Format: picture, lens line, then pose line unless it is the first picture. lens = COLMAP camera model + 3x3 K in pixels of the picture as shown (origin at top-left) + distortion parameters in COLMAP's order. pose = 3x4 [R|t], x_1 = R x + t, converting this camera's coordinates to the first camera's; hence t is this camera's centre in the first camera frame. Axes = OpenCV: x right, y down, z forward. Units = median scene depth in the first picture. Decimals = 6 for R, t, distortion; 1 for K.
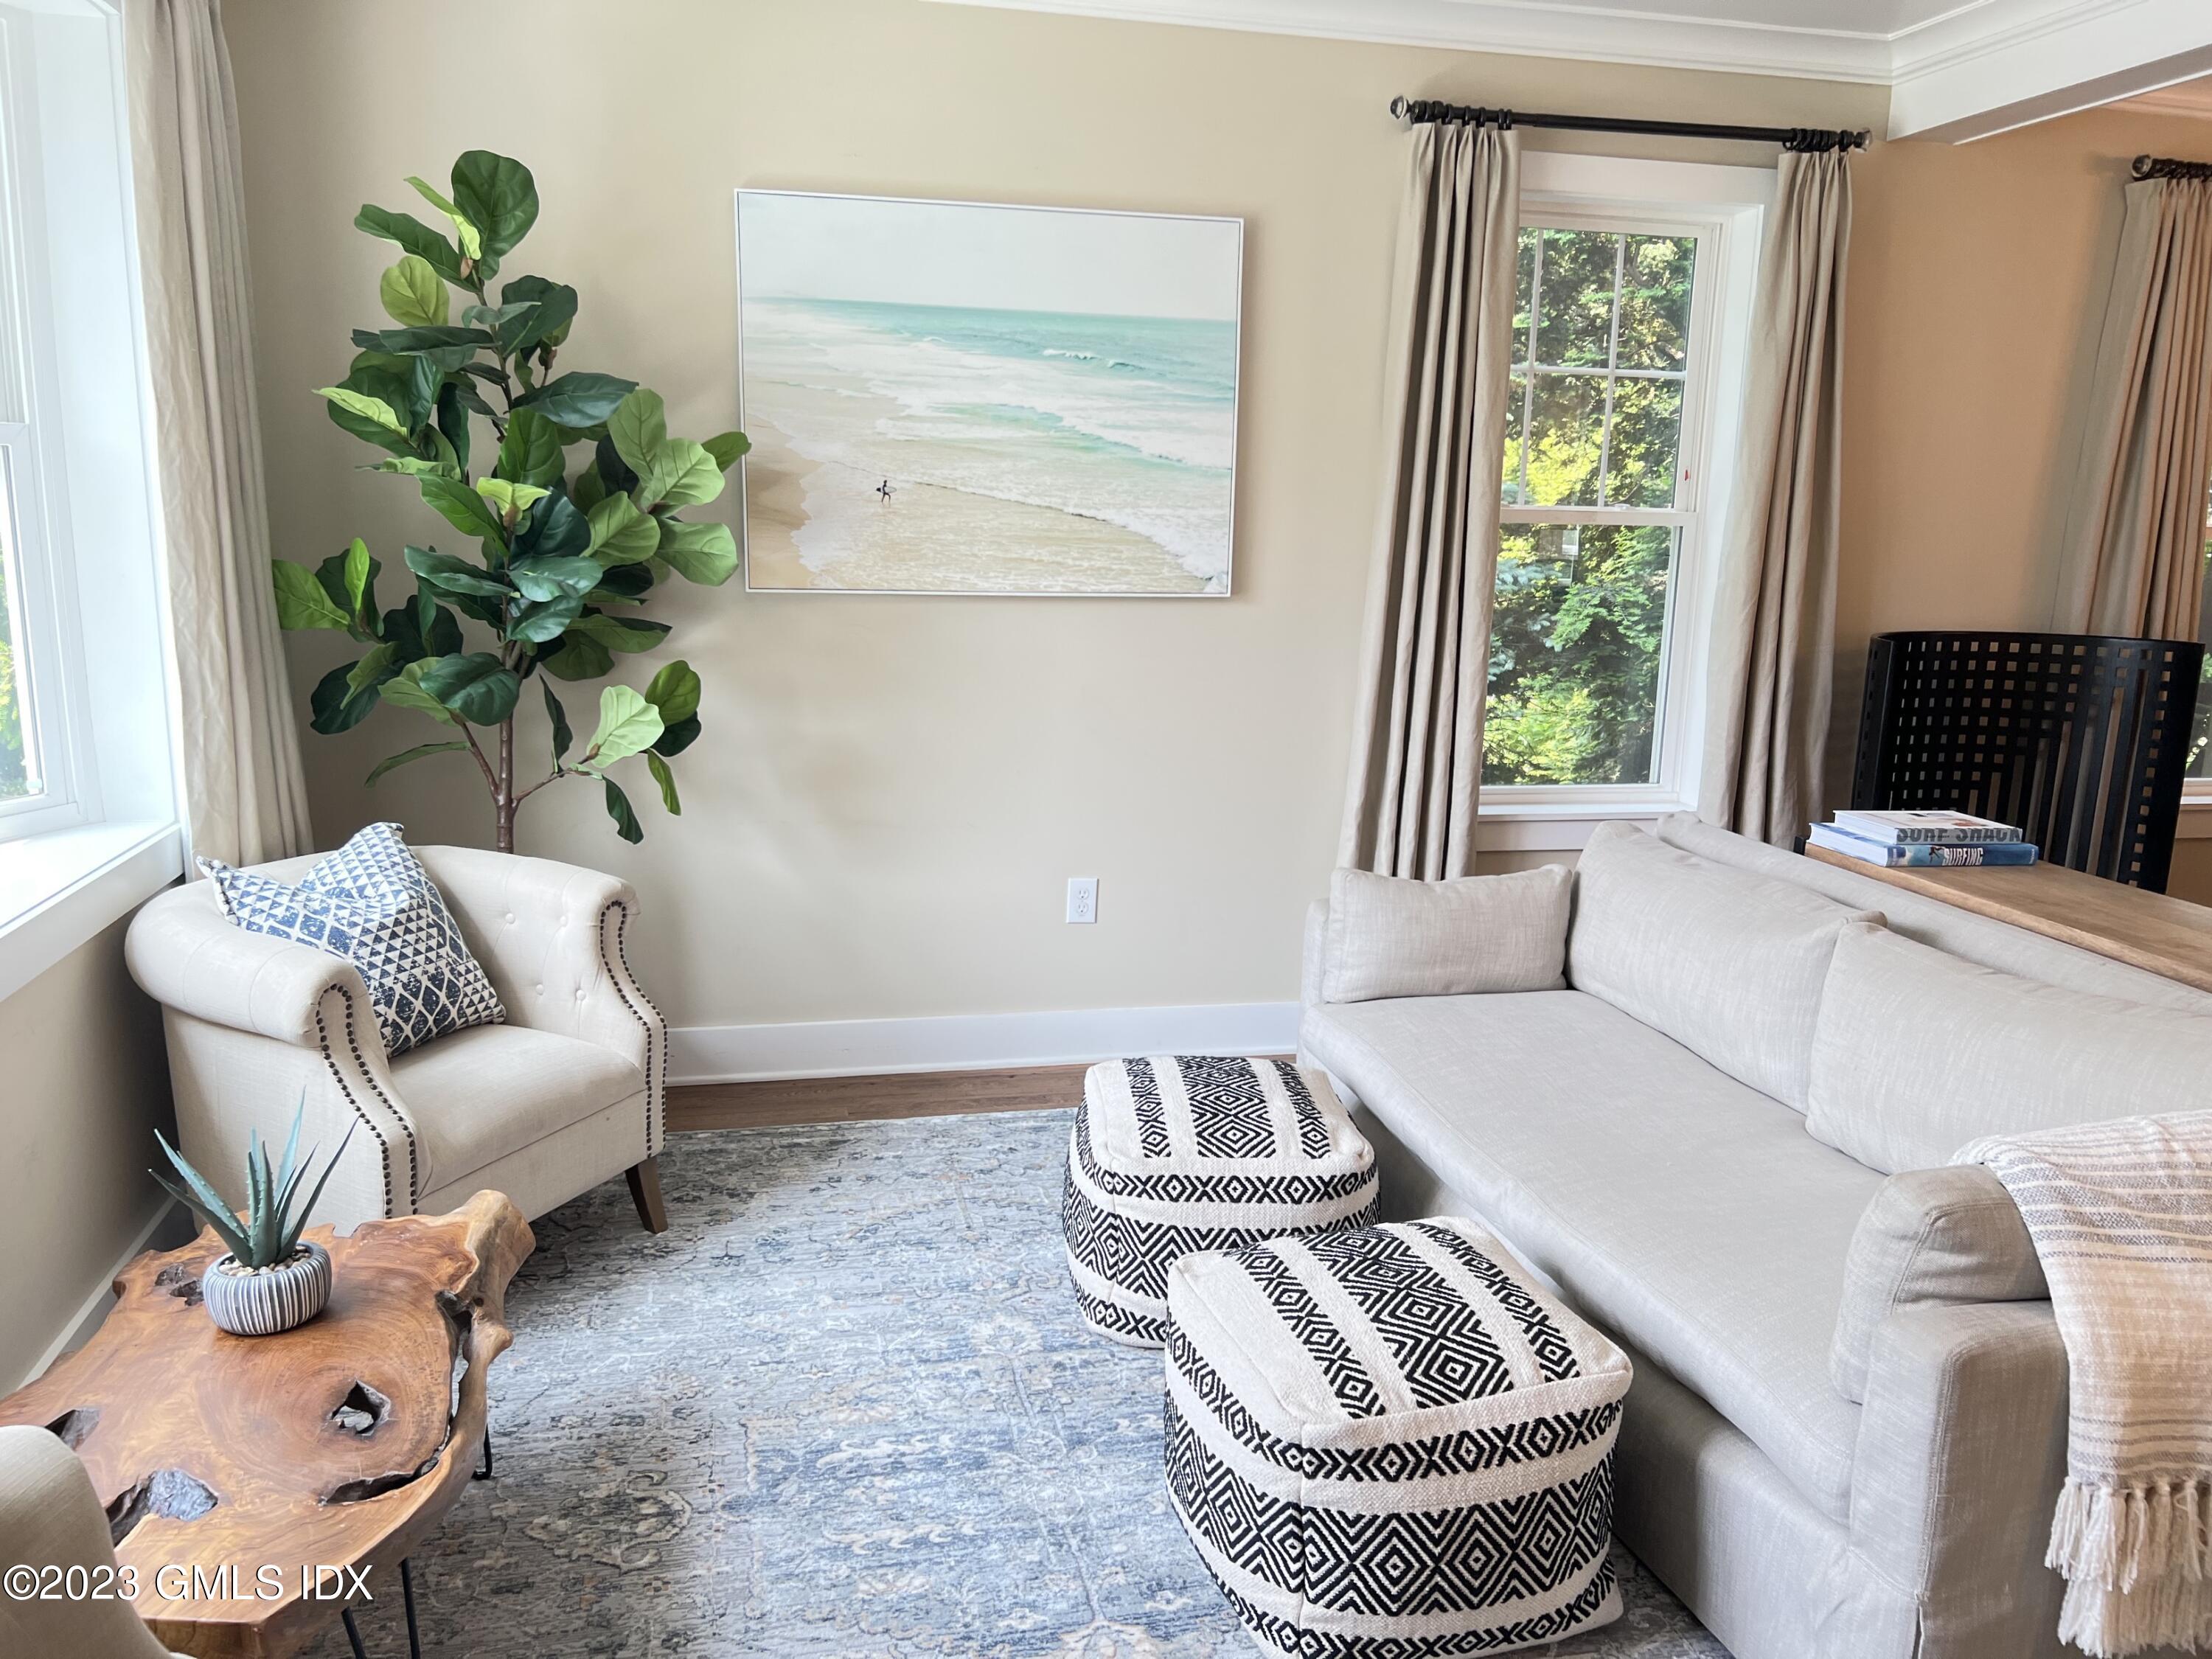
lens RADIAL K [[1647.4, 0, 1106.0], [0, 1647.4, 829.5], [0, 0, 1]] dist [0.004641, -0.005578]
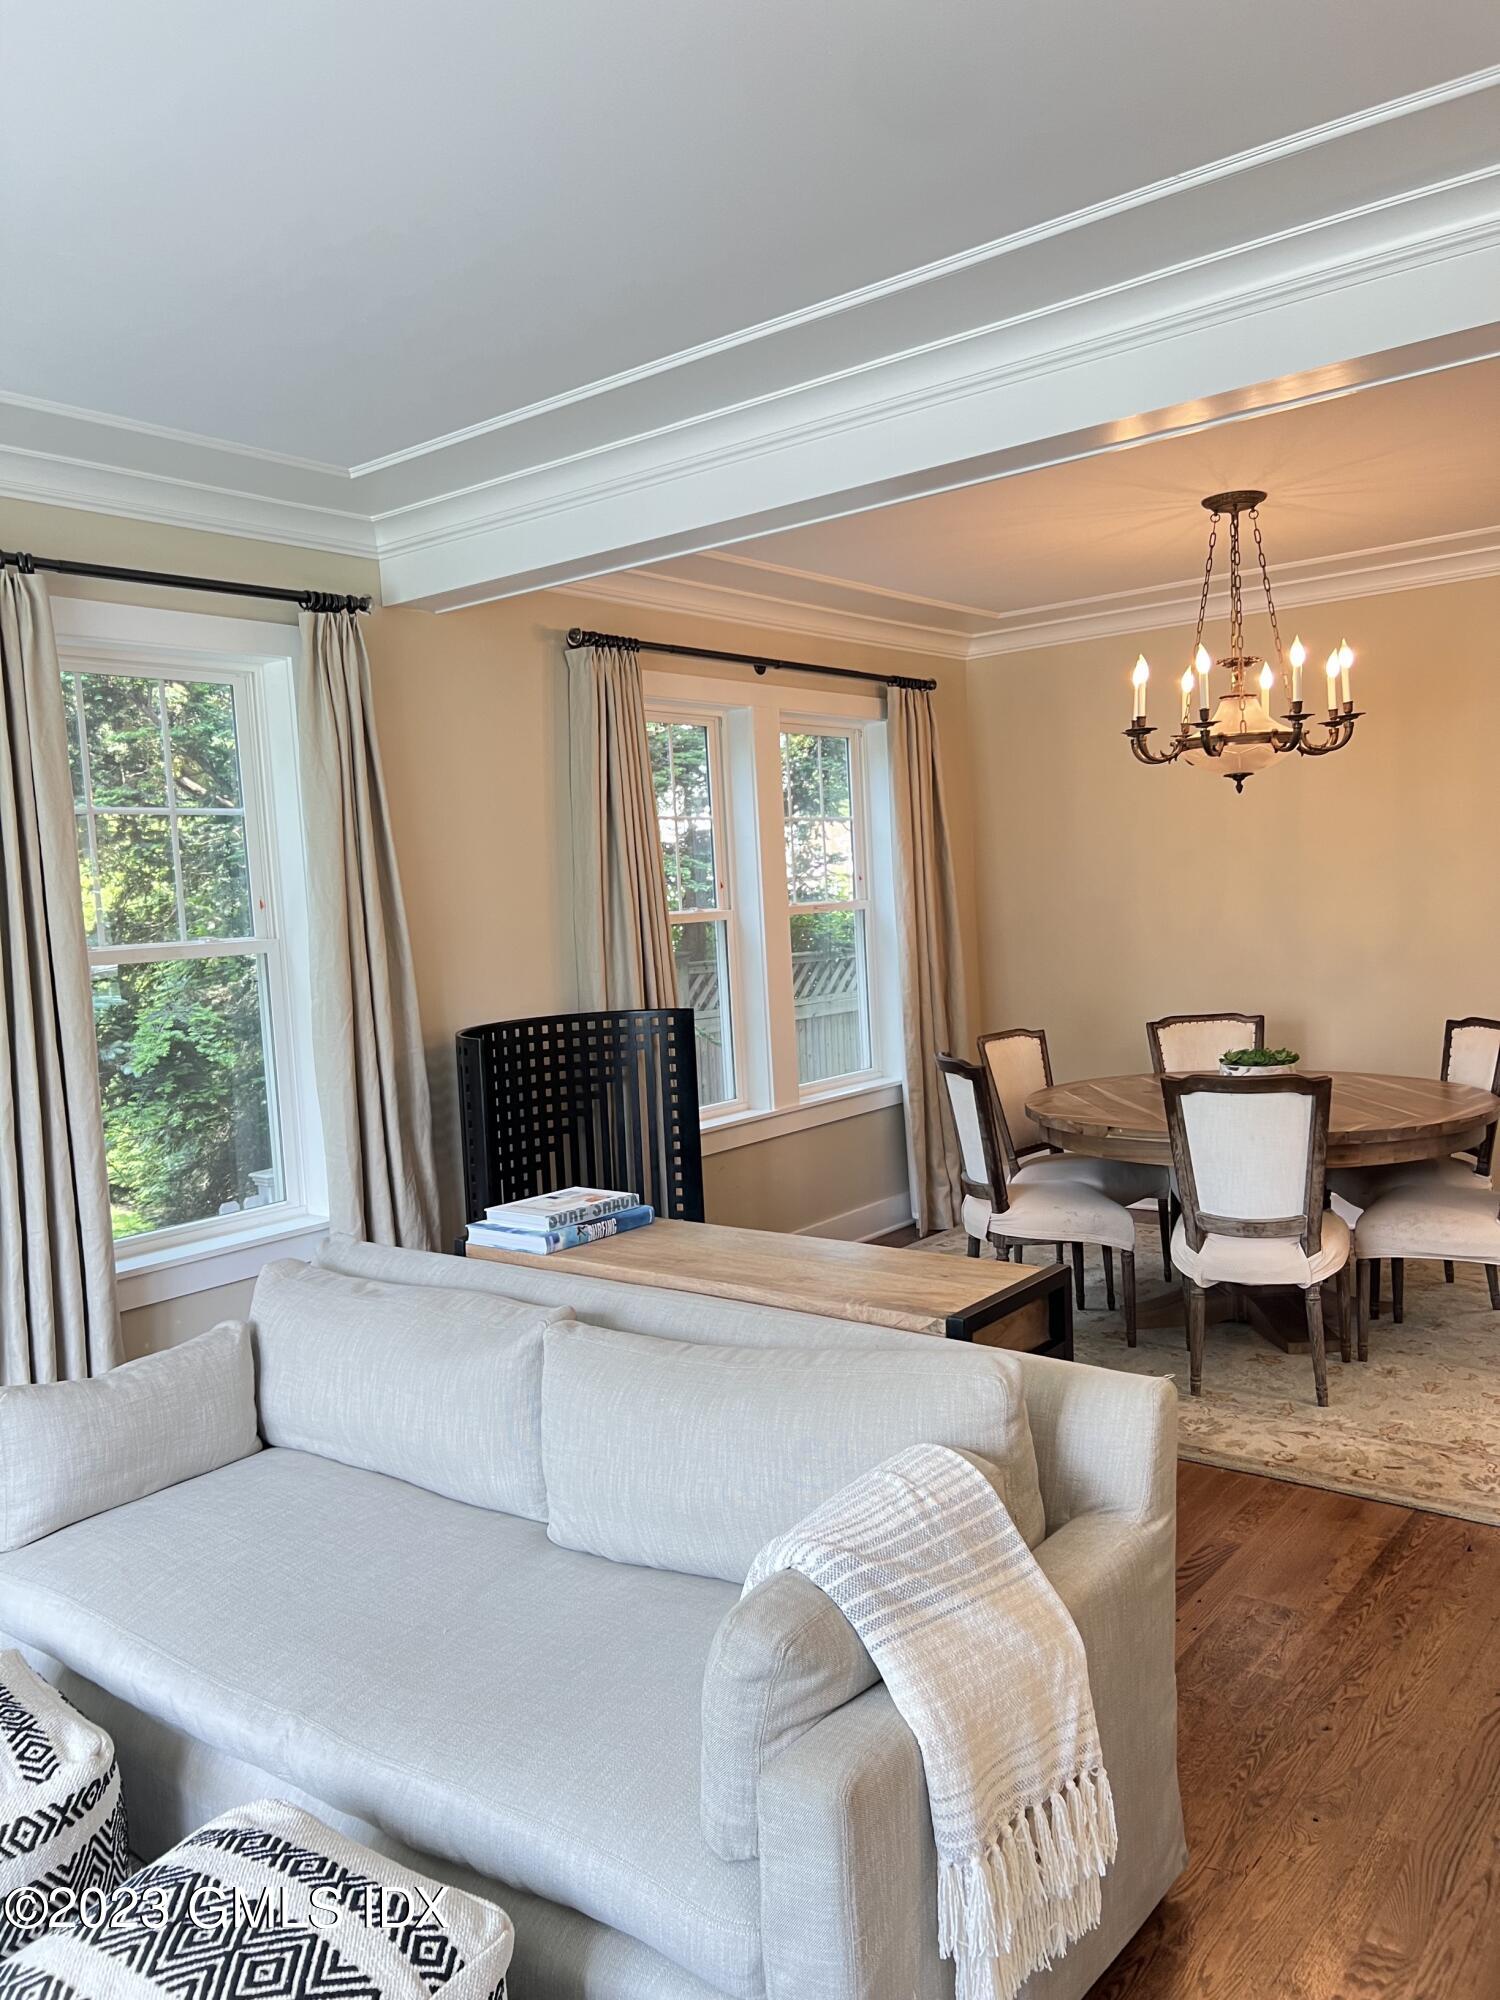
lens RADIAL K [[1454.9, 0, 687.0], [0, 1454.9, 998.4], [0, 0, 1]] dist [0.060164, -0.066426]
pose [[0.773711, -0.117425, 0.622561, -0.030238], [0.195648, 0.978927, -0.058507, -0.065759], [-0.602572, 0.167070, 0.780381, 0.163374]]
